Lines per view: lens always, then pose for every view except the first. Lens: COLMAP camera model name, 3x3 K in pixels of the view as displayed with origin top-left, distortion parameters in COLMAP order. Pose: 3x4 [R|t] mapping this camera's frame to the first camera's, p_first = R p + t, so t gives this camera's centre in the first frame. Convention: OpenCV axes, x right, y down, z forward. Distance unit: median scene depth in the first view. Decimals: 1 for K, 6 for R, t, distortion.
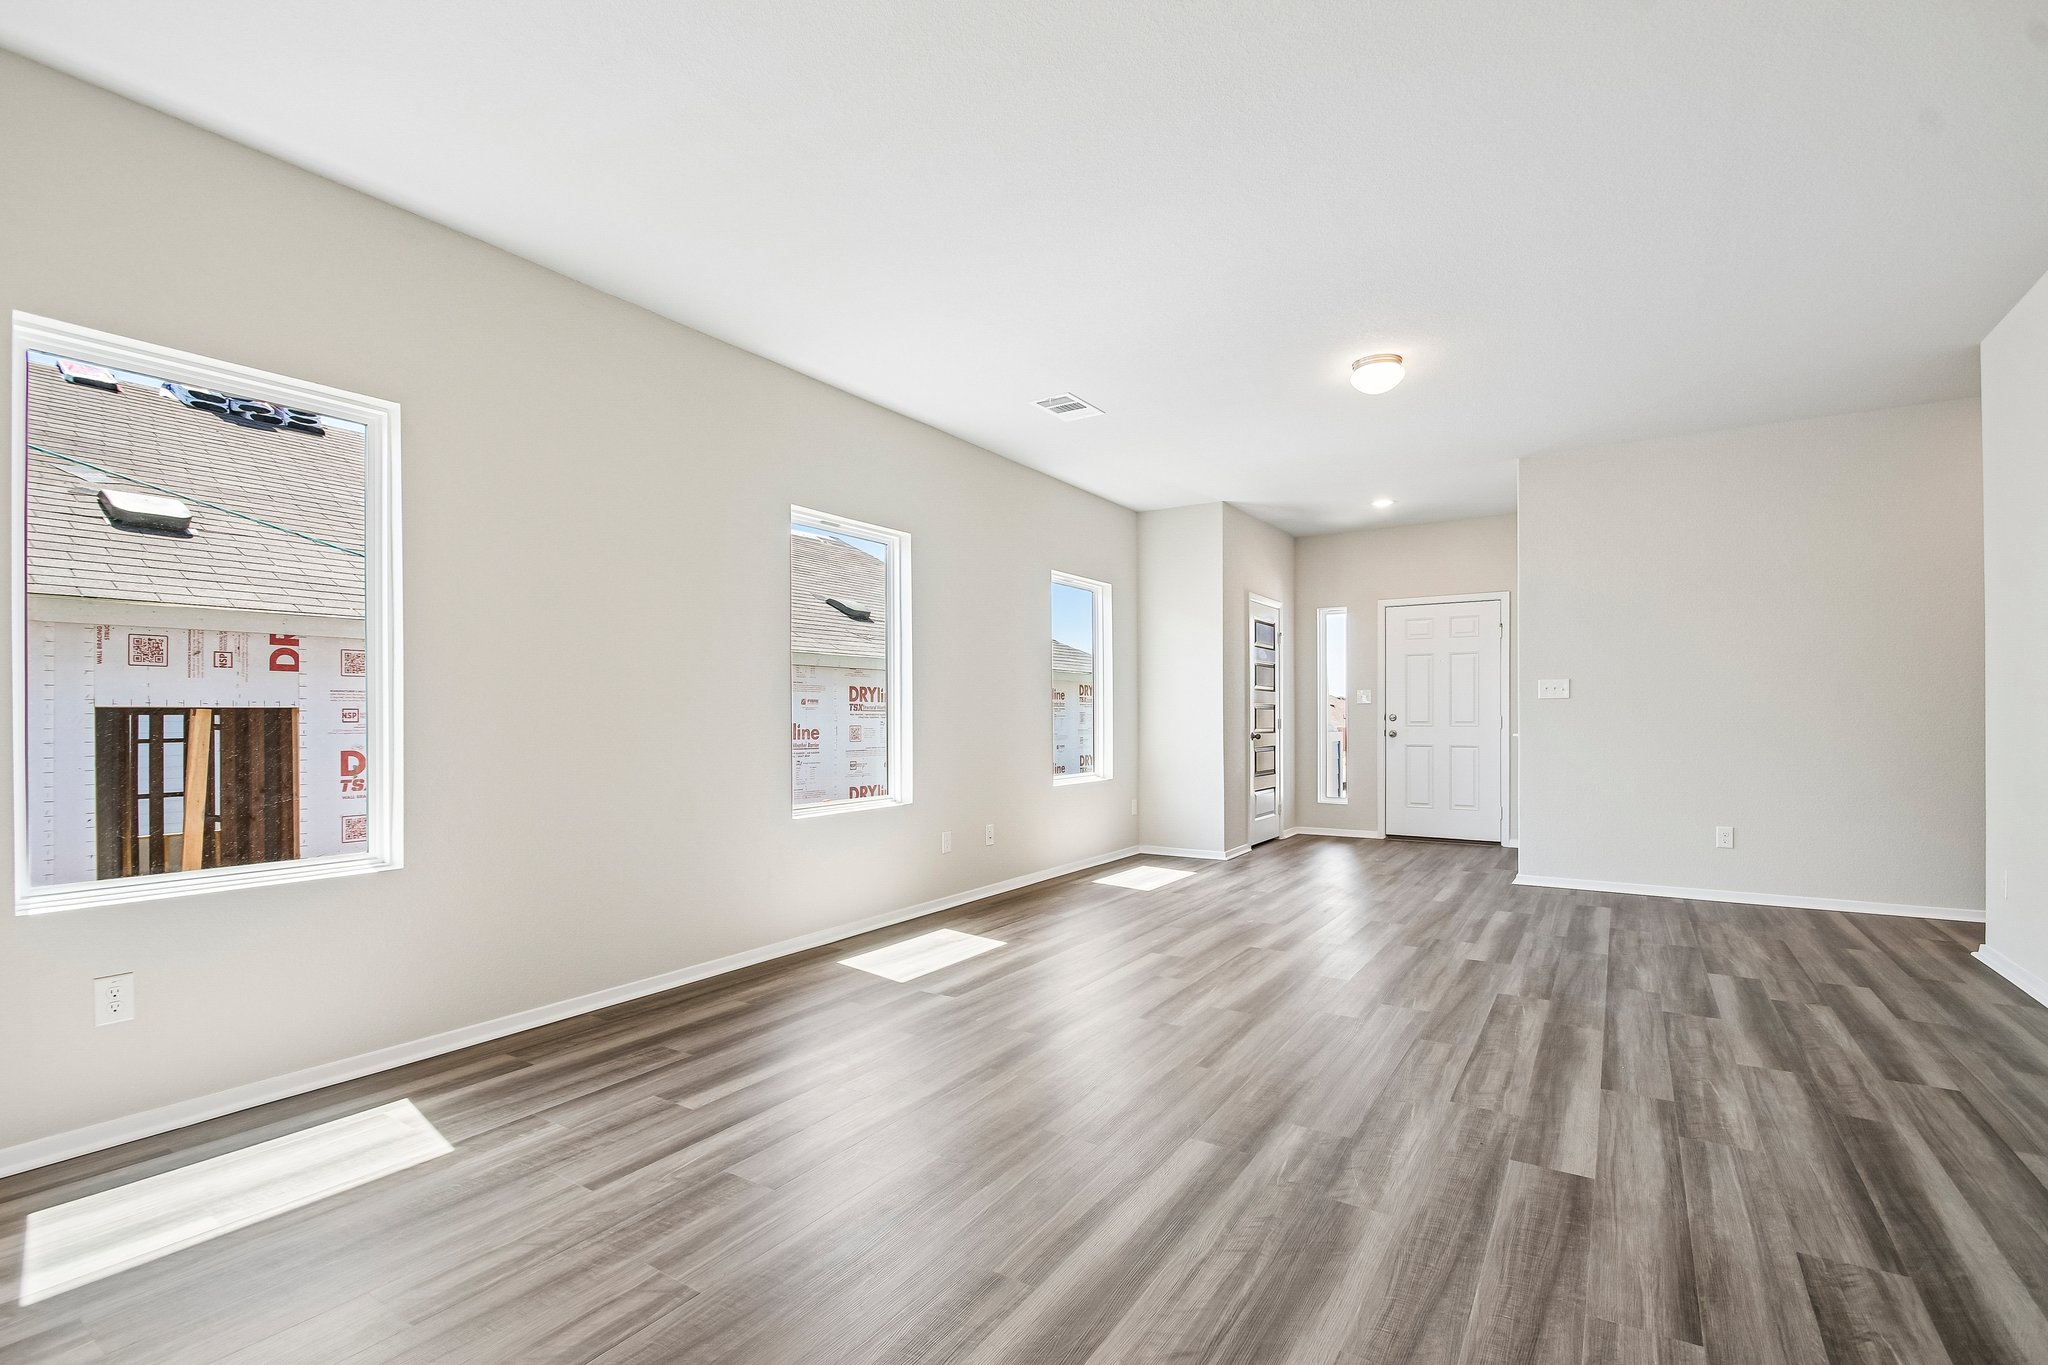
lens RADIAL K [[918.8, 0, 1016.0], [0, 918.8, 717.9], [0, 0, 1]] dist [0.013319, -0.017404]
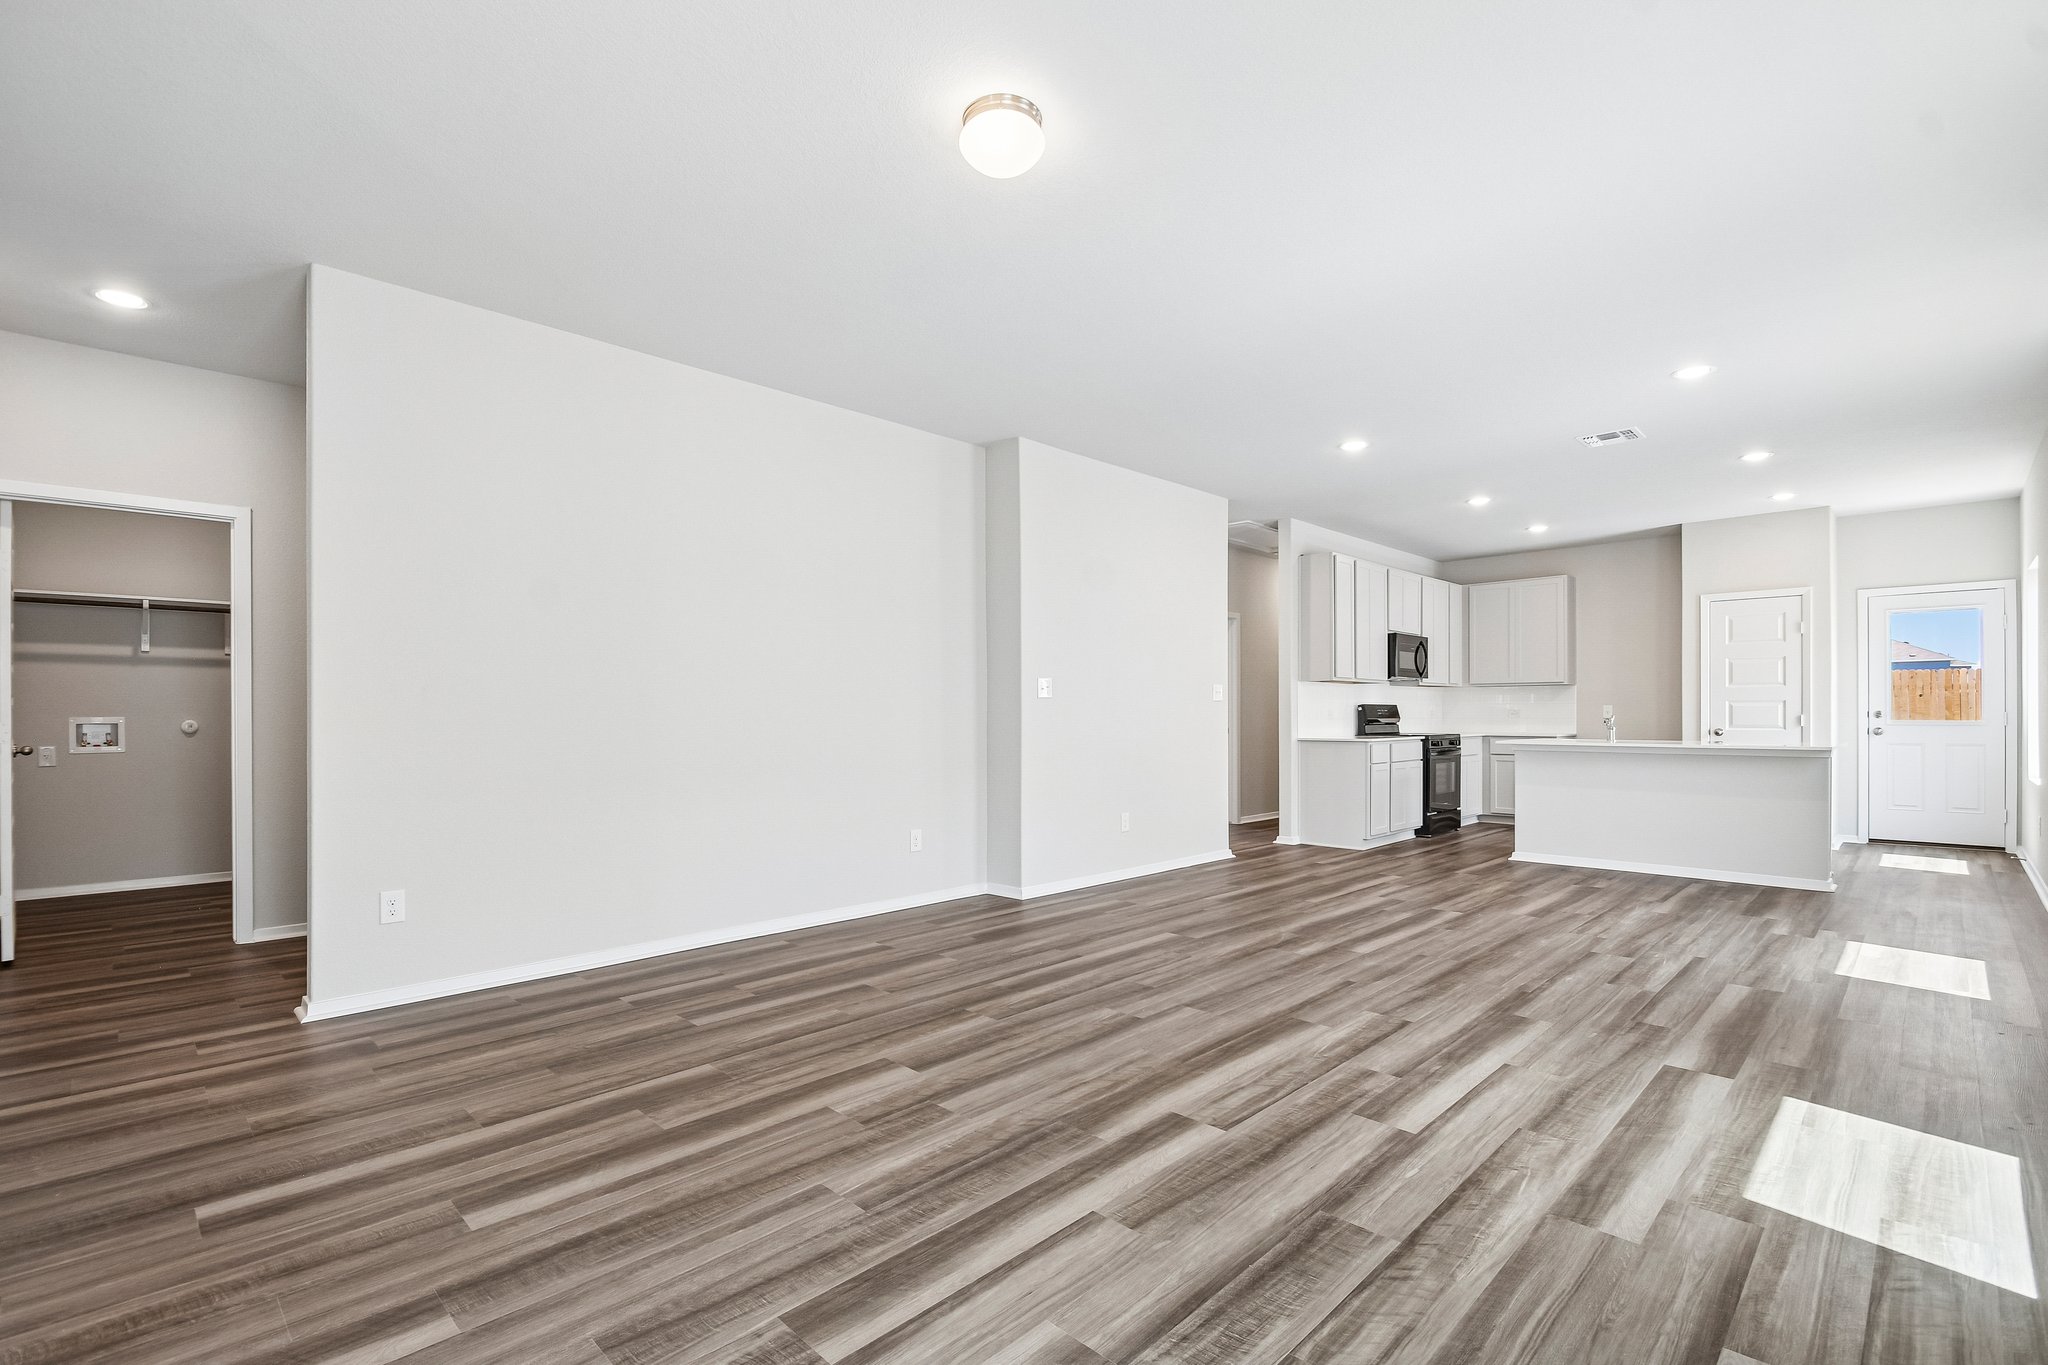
lens RADIAL K [[918.8, 0, 1016.0], [0, 918.8, 717.9], [0, 0, 1]] dist [0.013319, -0.017404]
pose [[-0.978750, 0.007556, 0.204918, 0.332471], [0.008158, 0.999965, 0.002092, -0.002132], [-0.204895, 0.003719, -0.978777, 1.981387]]
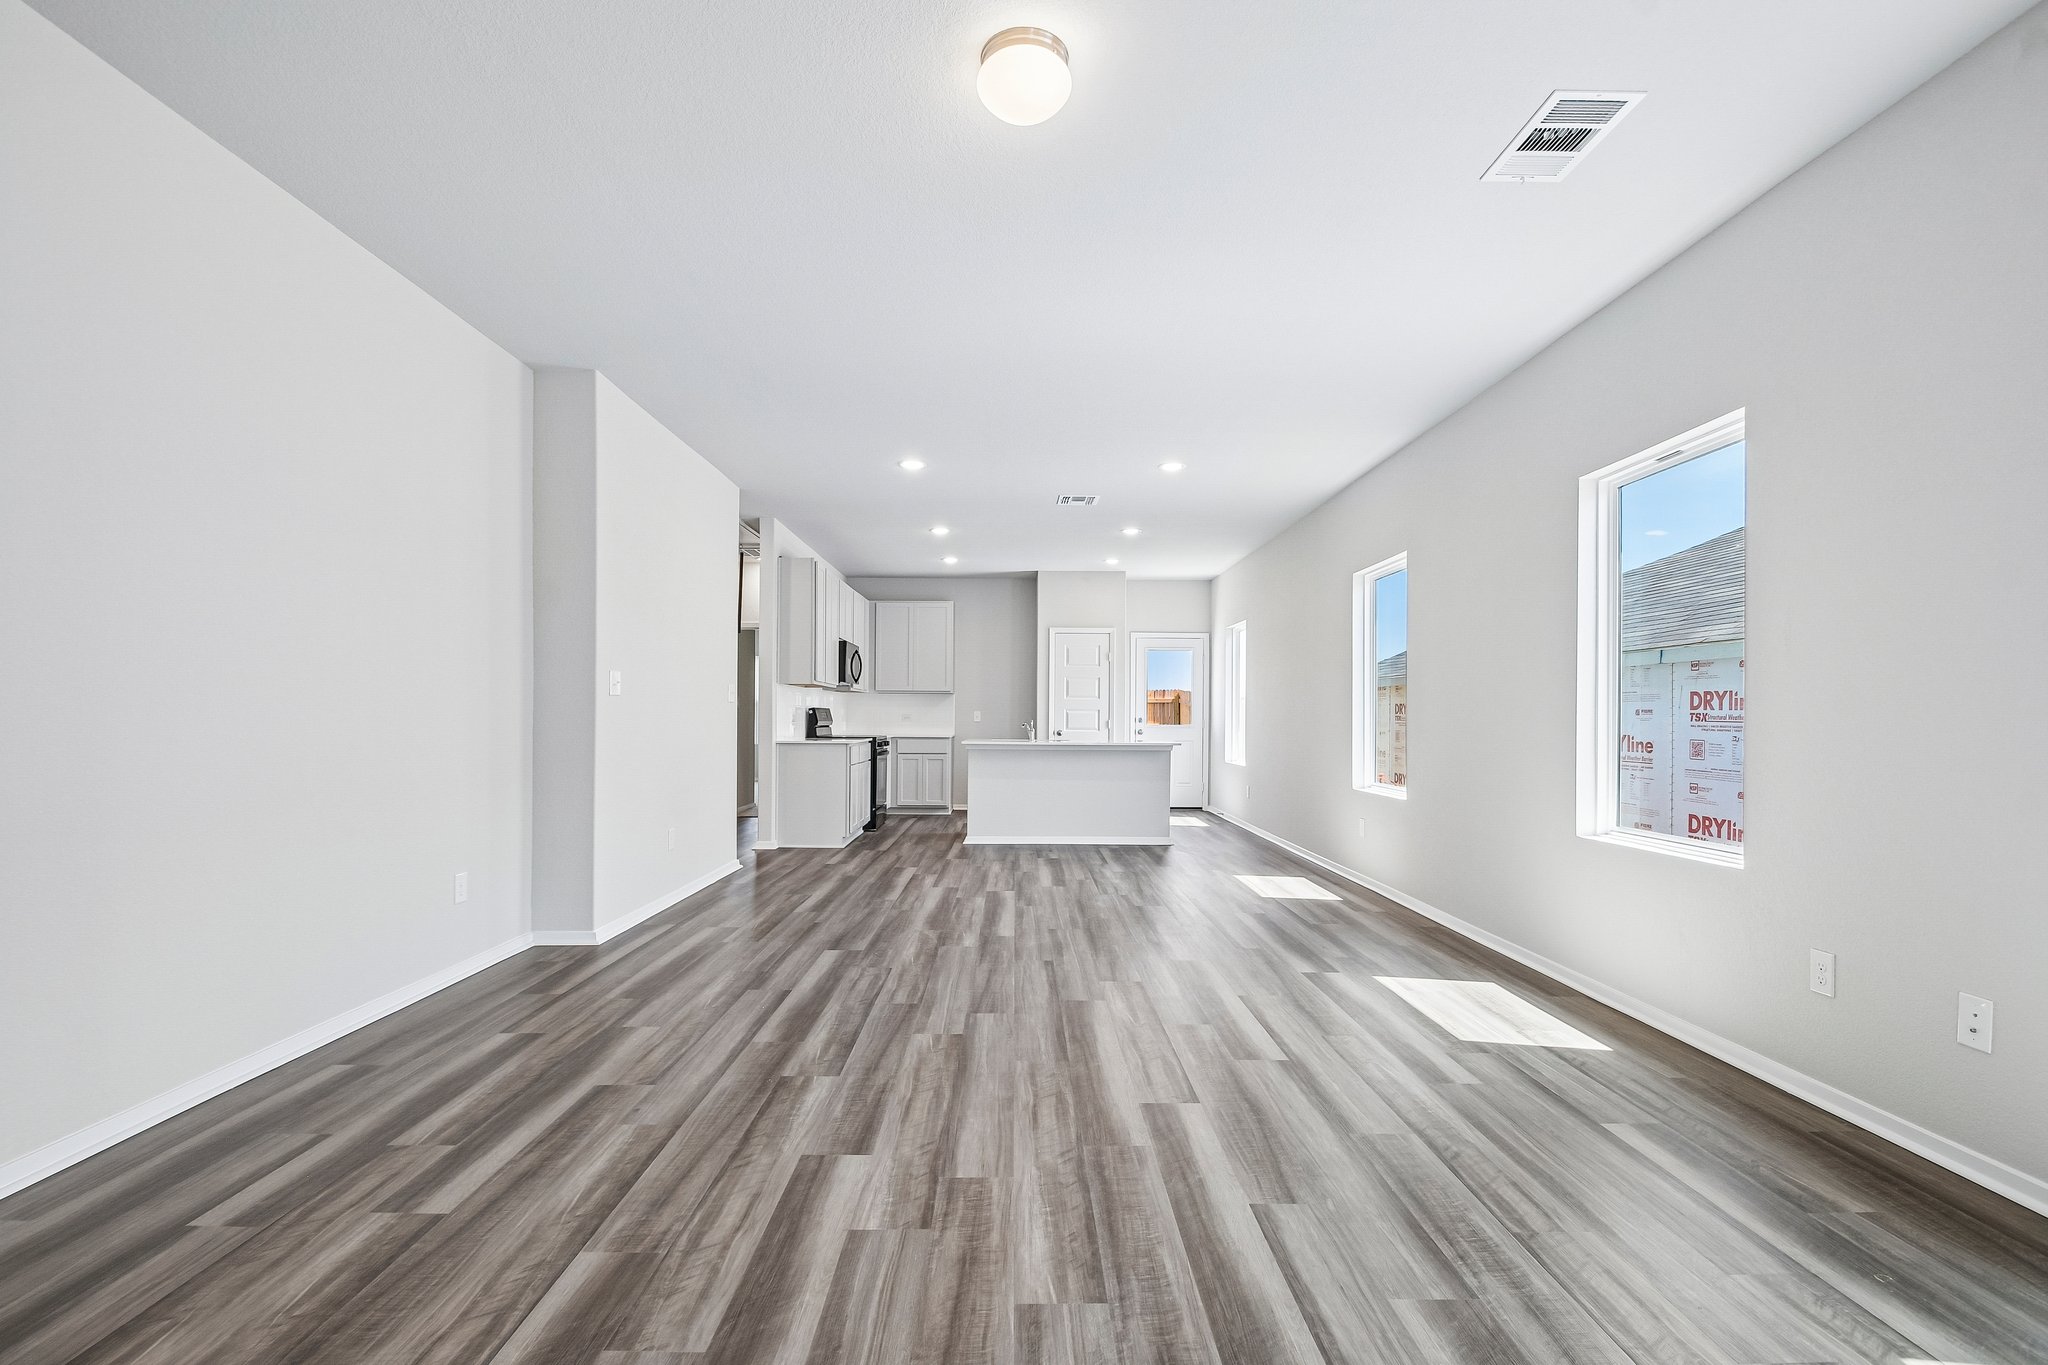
lens RADIAL K [[918.8, 0, 1016.0], [0, 918.8, 717.9], [0, 0, 1]] dist [0.013319, -0.017404]
pose [[-0.834695, 0.000953, -0.550712, 0.866615], [-0.000538, 0.999997, 0.002545, -0.004830], [0.550713, 0.002421, -0.834691, 1.814040]]
